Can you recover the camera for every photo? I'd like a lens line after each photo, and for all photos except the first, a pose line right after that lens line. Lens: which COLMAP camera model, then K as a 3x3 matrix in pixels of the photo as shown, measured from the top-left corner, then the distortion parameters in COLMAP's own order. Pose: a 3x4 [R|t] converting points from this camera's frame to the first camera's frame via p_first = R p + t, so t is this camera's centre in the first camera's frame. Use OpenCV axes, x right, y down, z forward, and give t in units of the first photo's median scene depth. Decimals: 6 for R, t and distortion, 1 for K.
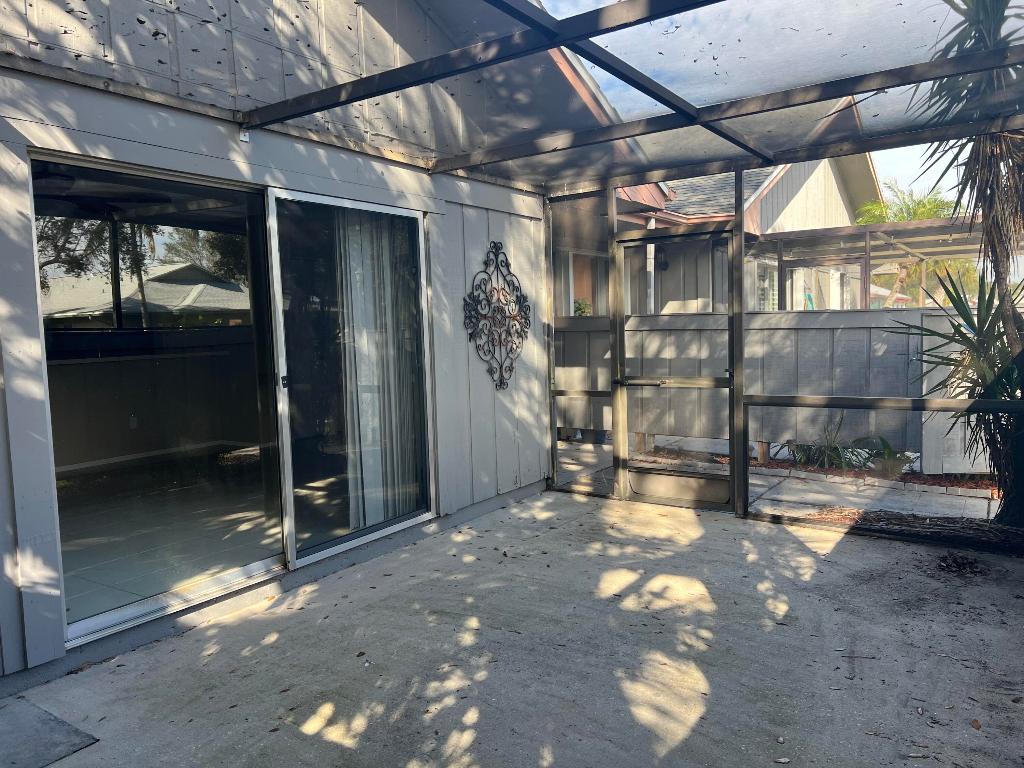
lens RADIAL K [[766.7, 0, 512.0], [0, 766.7, 384.0], [0, 0, 1]] dist [0.094411, -0.092075]
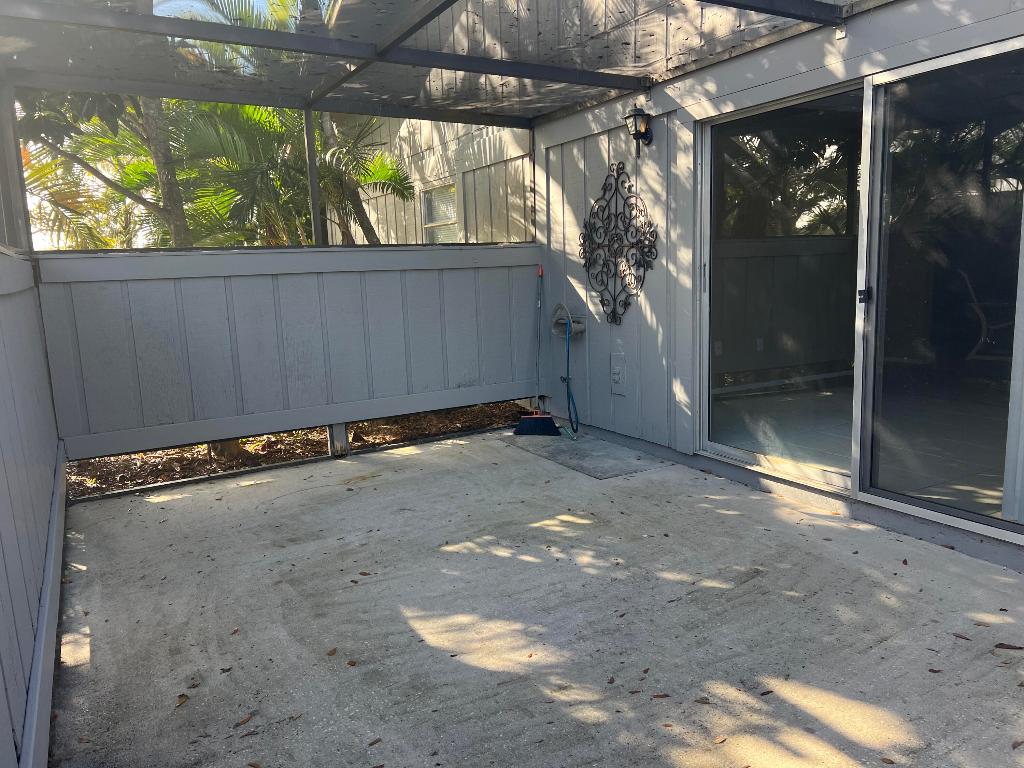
lens RADIAL K [[766.7, 0, 512.0], [0, 766.7, 384.0], [0, 0, 1]] dist [0.094411, -0.092075]
pose [[-0.455426, 0.179517, -0.871987, 0.789825], [-0.025642, 0.976408, 0.214406, -0.097537], [0.889904, 0.120005, -0.440078, 1.166271]]
